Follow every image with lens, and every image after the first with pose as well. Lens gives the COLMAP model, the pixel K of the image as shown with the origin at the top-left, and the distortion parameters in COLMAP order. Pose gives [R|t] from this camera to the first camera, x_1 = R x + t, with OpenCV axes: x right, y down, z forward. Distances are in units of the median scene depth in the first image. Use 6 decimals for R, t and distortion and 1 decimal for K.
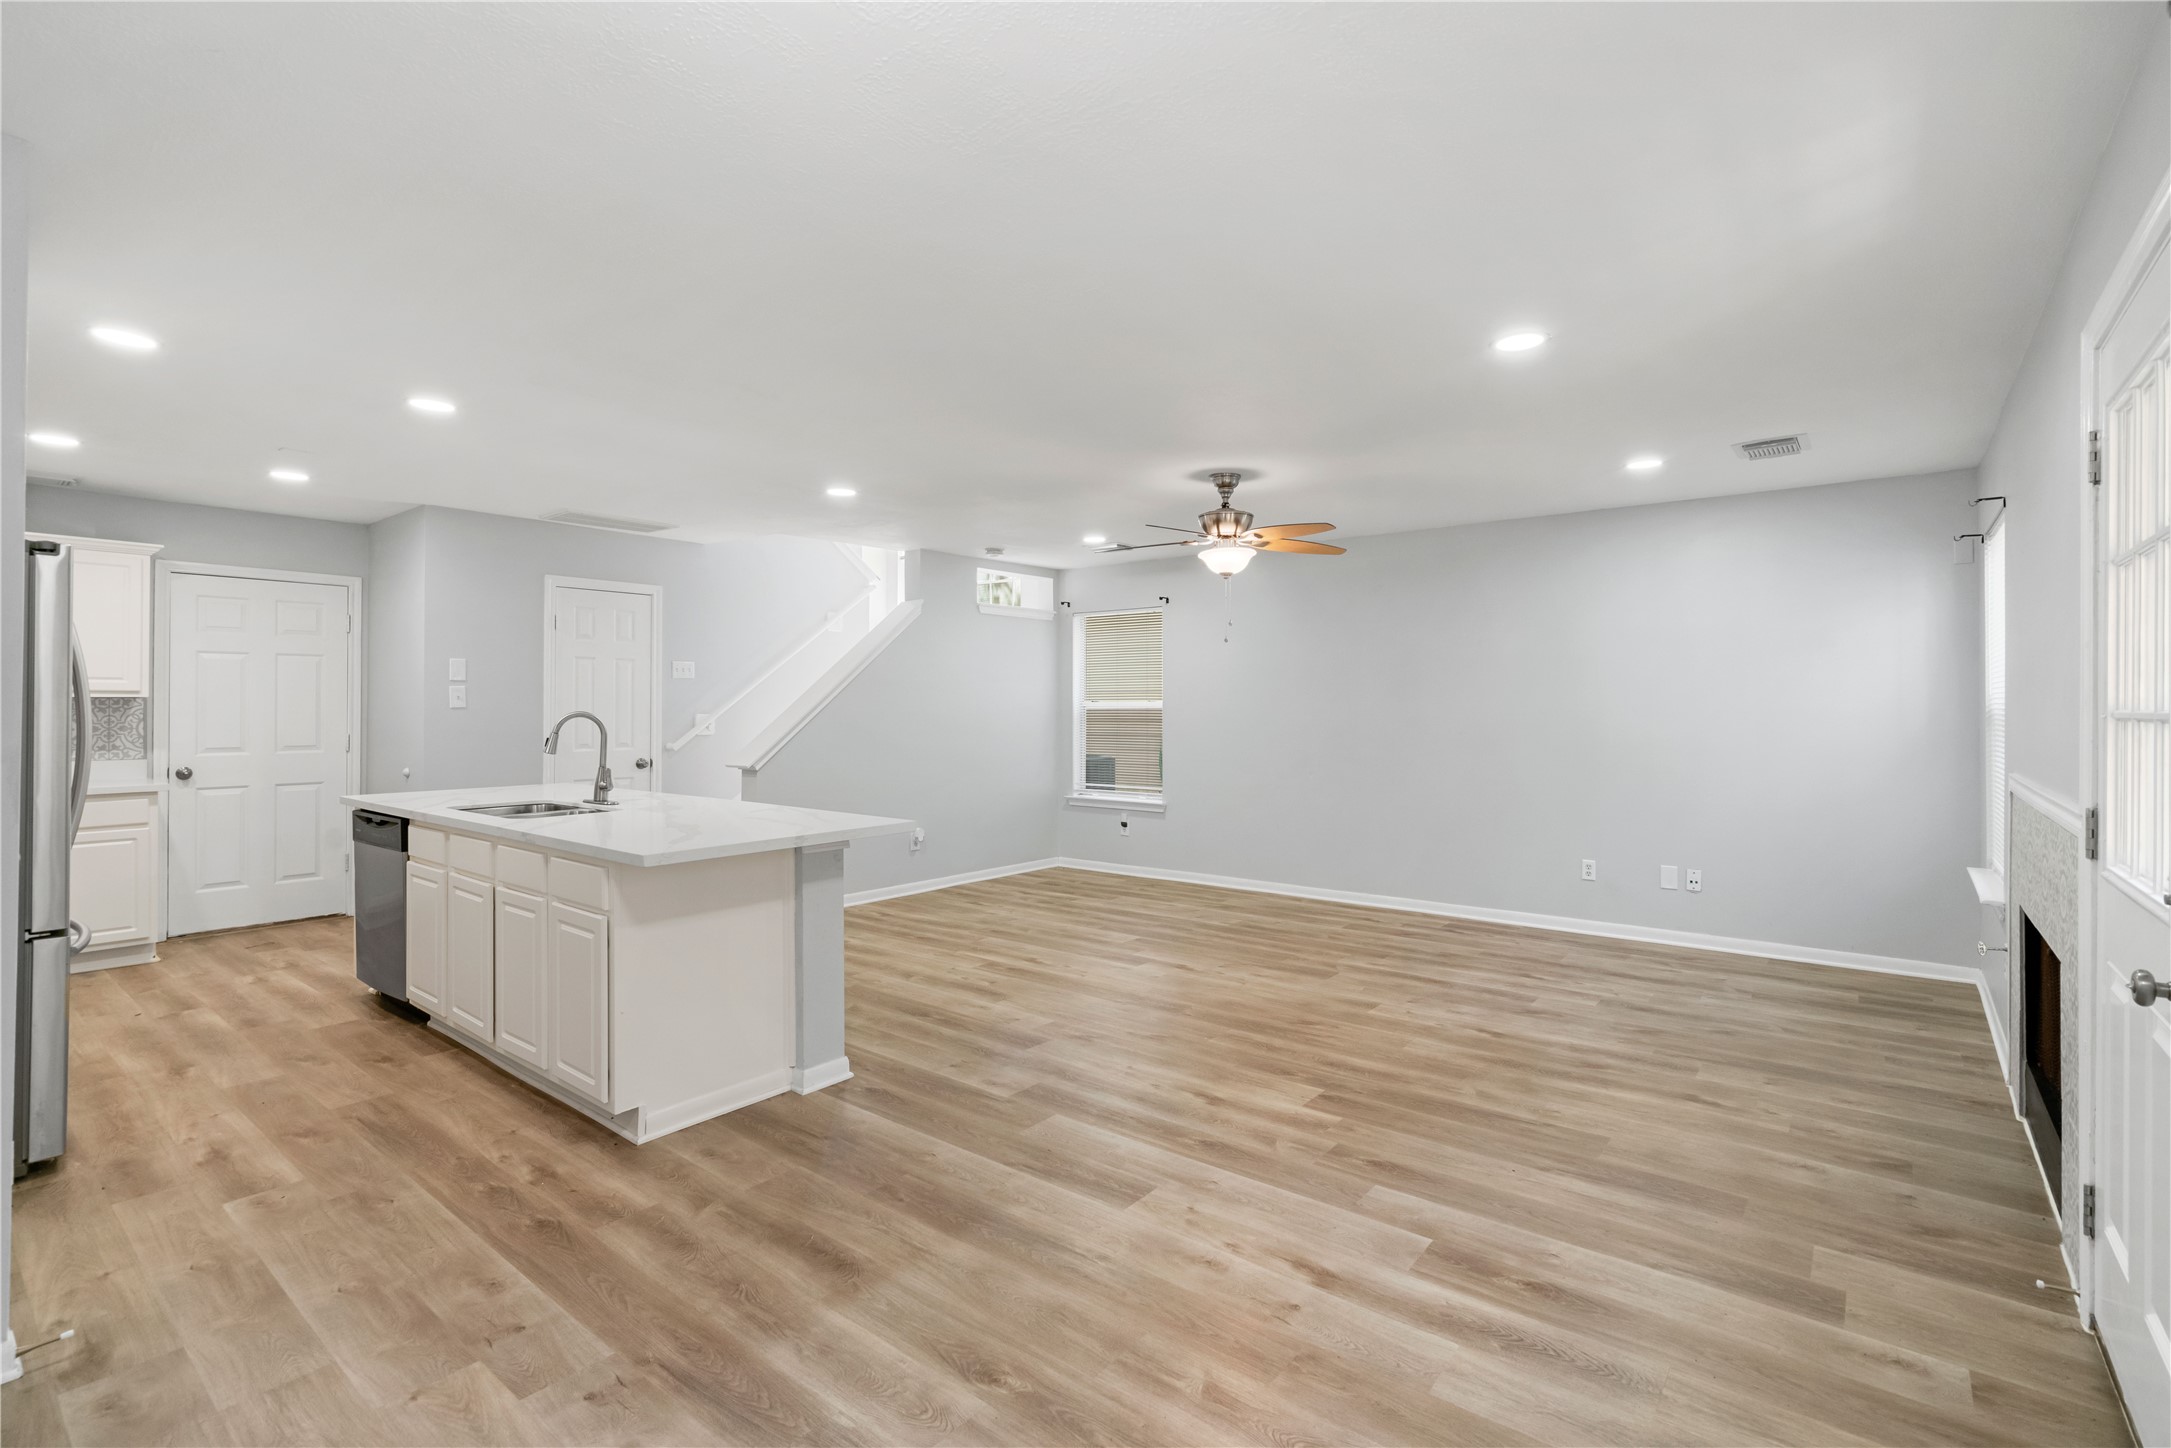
lens RADIAL K [[980.5, 0, 1092.5], [0, 980.5, 708.2], [0, 0, 1]] dist [-0.007987, 0.003053]
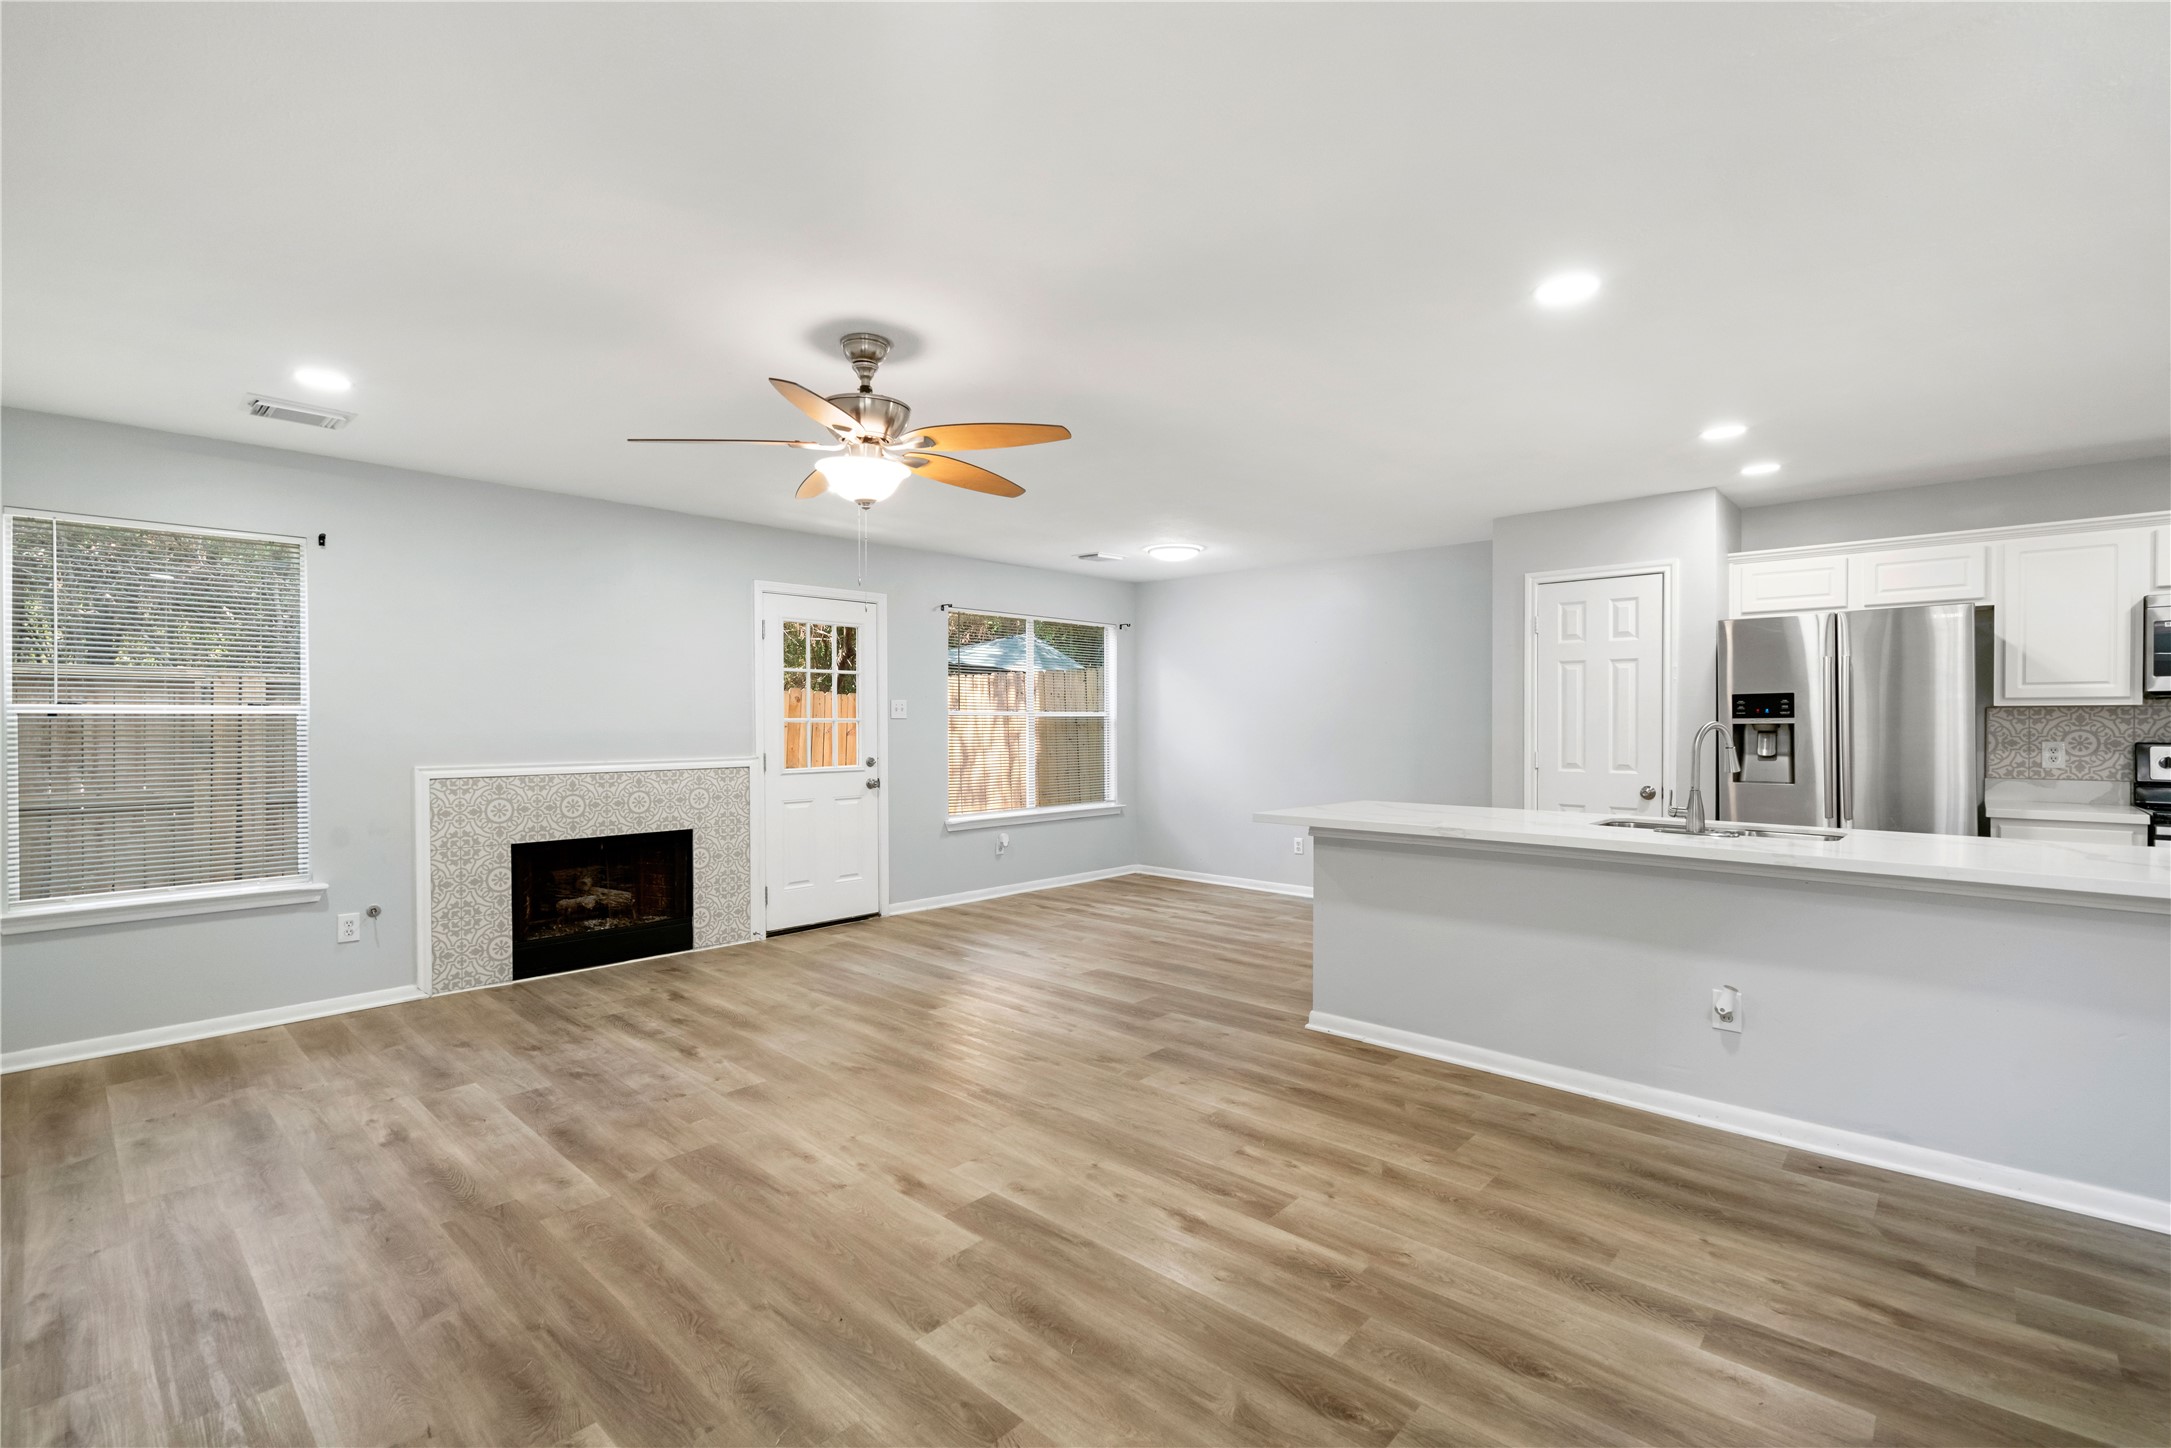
lens RADIAL K [[980.5, 0, 1088.0], [0, 980.5, 724.4], [0, 0, 1]] dist [-0.007987, 0.003053]
pose [[-0.997321, -0.000186, 0.073142, -0.057877], [0.000279, 0.999980, 0.006350, 0.000018], [-0.073142, 0.006354, -0.997301, 1.887060]]
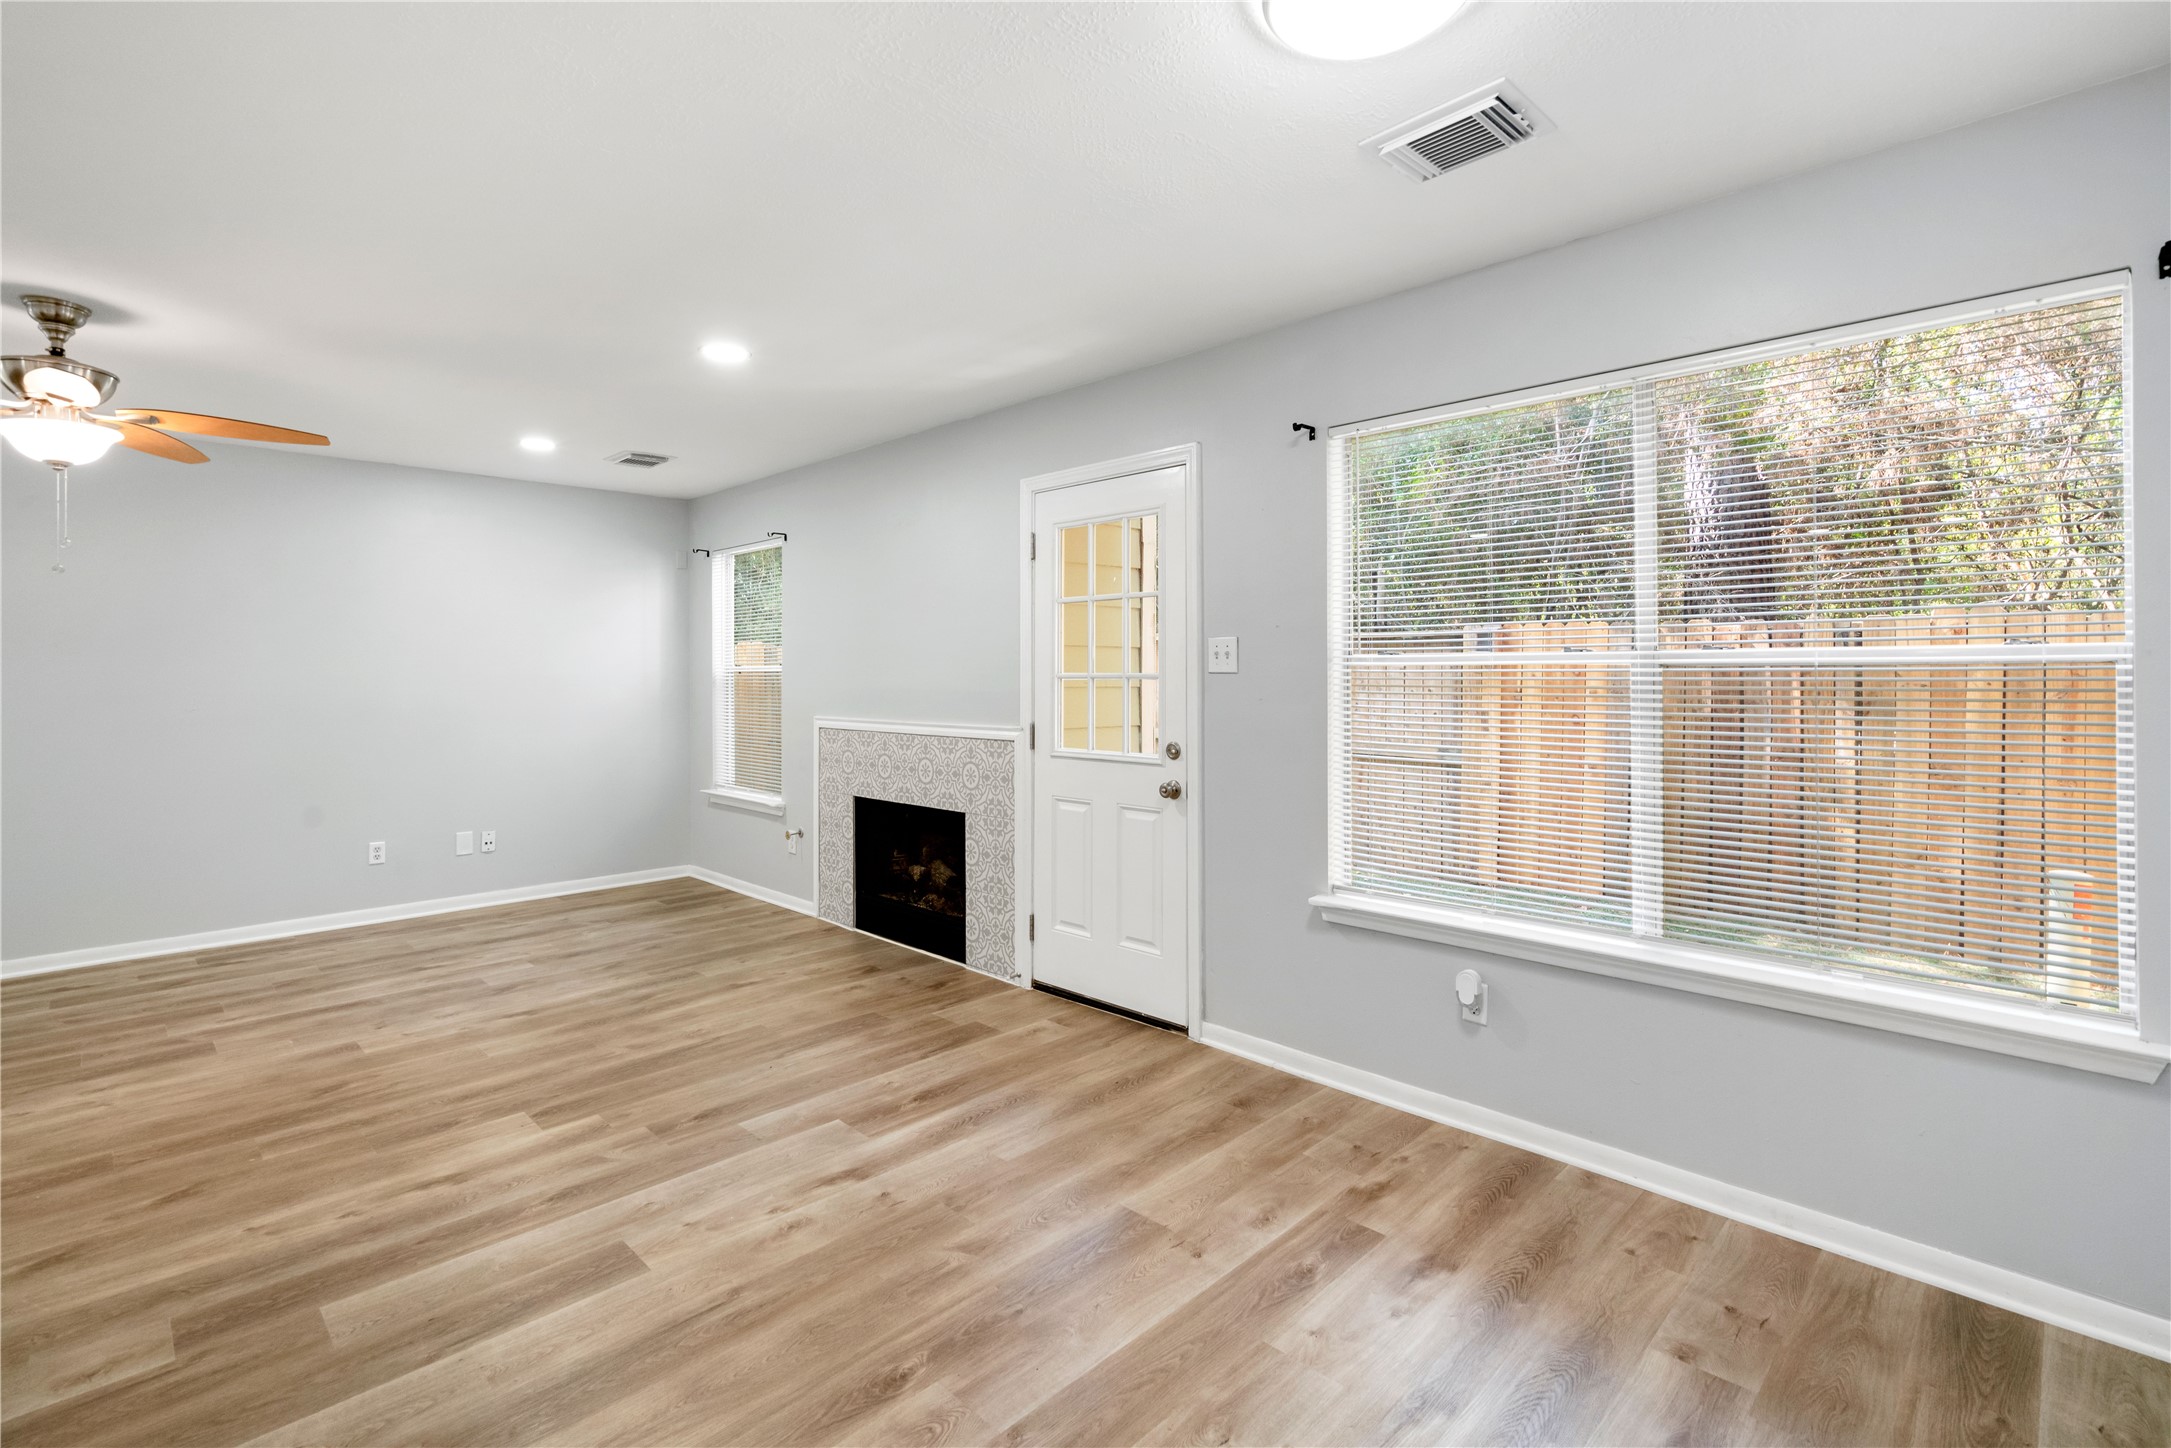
lens RADIAL K [[980.5, 0, 1074.7], [0, 980.5, 665.7], [0, 0, 1]] dist [-0.007987, 0.003053]
pose [[0.111076, 0.015085, 0.993697, -0.480001], [0.004563, 0.999867, -0.015688, 0.007290], [-0.993801, 0.006277, 0.110992, 0.342143]]
